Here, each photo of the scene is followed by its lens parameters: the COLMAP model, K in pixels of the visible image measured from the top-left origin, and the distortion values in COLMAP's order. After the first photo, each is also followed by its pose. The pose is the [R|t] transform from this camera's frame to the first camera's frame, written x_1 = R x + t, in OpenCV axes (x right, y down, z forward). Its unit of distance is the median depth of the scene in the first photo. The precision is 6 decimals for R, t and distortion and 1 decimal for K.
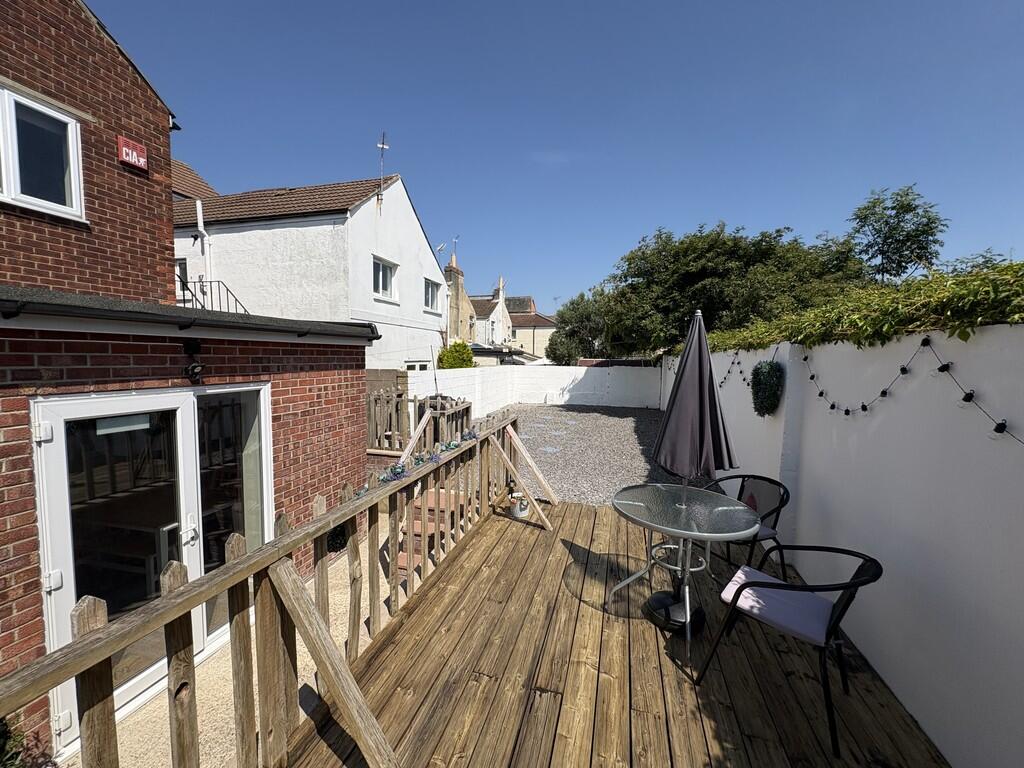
lens RADIAL K [[408.6, 0, 513.8], [0, 408.6, 385.3], [0, 0, 1]] dist [-0.001762, -0.000476]
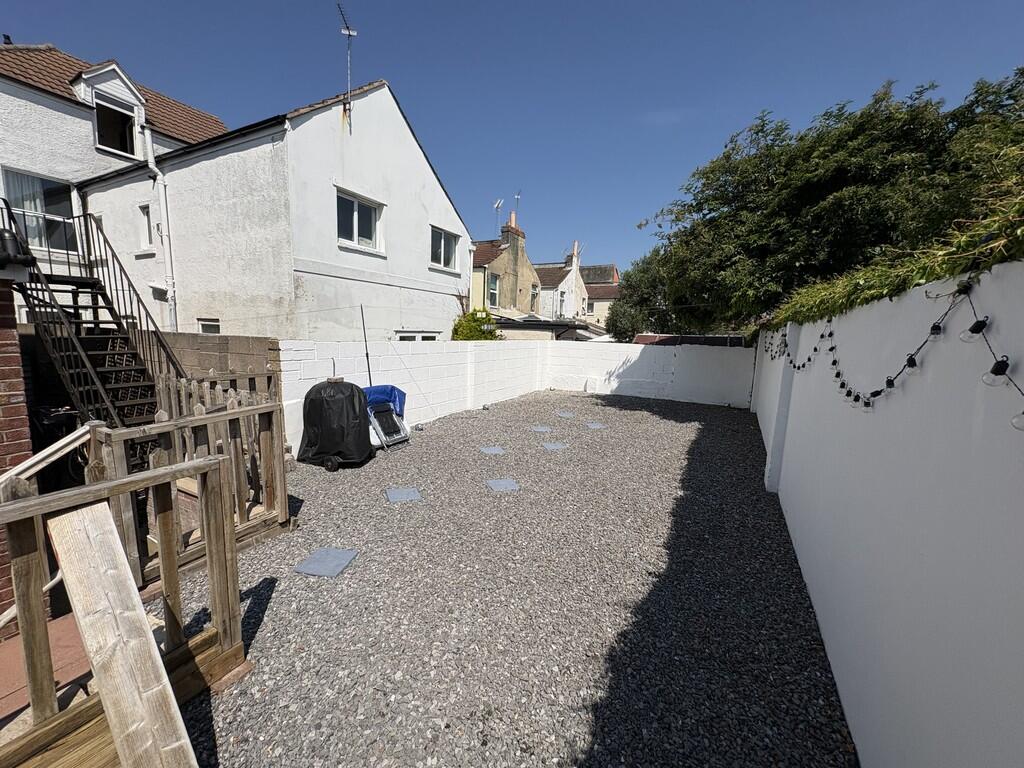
lens RADIAL K [[408.6, 0, 511.1], [0, 408.6, 387.8], [0, 0, 1]] dist [-0.001762, -0.000476]
pose [[0.973999, 0.050016, -0.220964, 0.123115], [-0.035948, 0.997089, 0.067238, -0.009528], [0.223683, -0.057546, 0.972962, 0.254854]]
